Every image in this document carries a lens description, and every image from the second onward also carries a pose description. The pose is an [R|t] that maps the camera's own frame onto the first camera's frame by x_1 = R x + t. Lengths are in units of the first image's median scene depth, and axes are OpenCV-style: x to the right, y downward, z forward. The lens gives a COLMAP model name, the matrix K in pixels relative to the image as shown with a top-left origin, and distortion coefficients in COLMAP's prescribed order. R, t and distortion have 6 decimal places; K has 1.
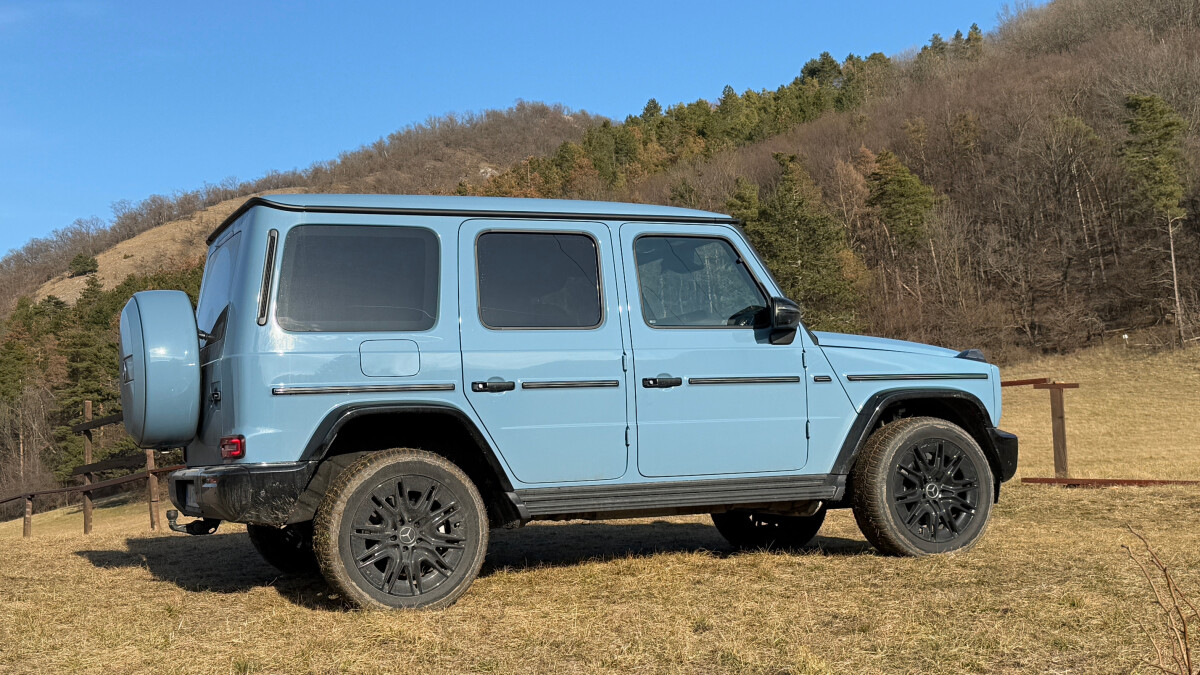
lens RADIAL K [[1537.9, 0, 600.4], [0, 1537.9, 344.2], [0, 0, 1]] dist [0.133425, 0.000000]
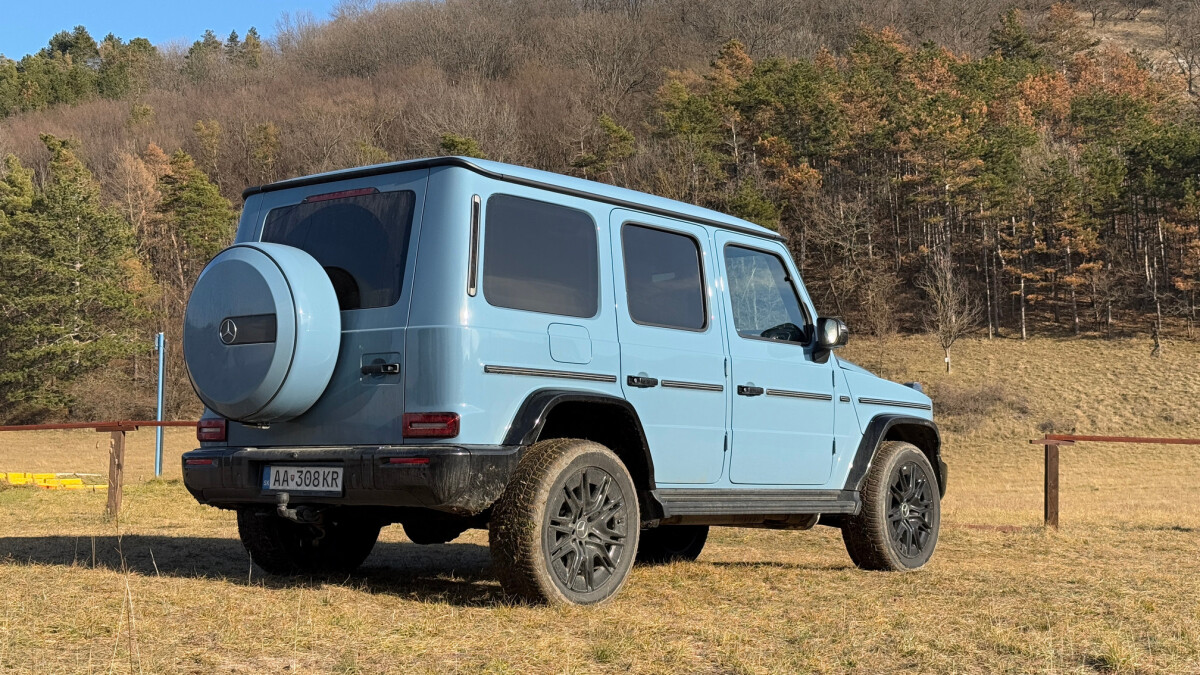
lens RADIAL K [[1733.6, 0, 600.1], [0, 1733.6, 338.3], [0, 0, 1]] dist [0.119179, 0.000000]
pose [[0.869212, 0.090801, 0.486031, -0.567801], [-0.079158, 0.995869, -0.044485, 0.046093], [-0.488062, 0.000194, 0.872809, 0.047629]]
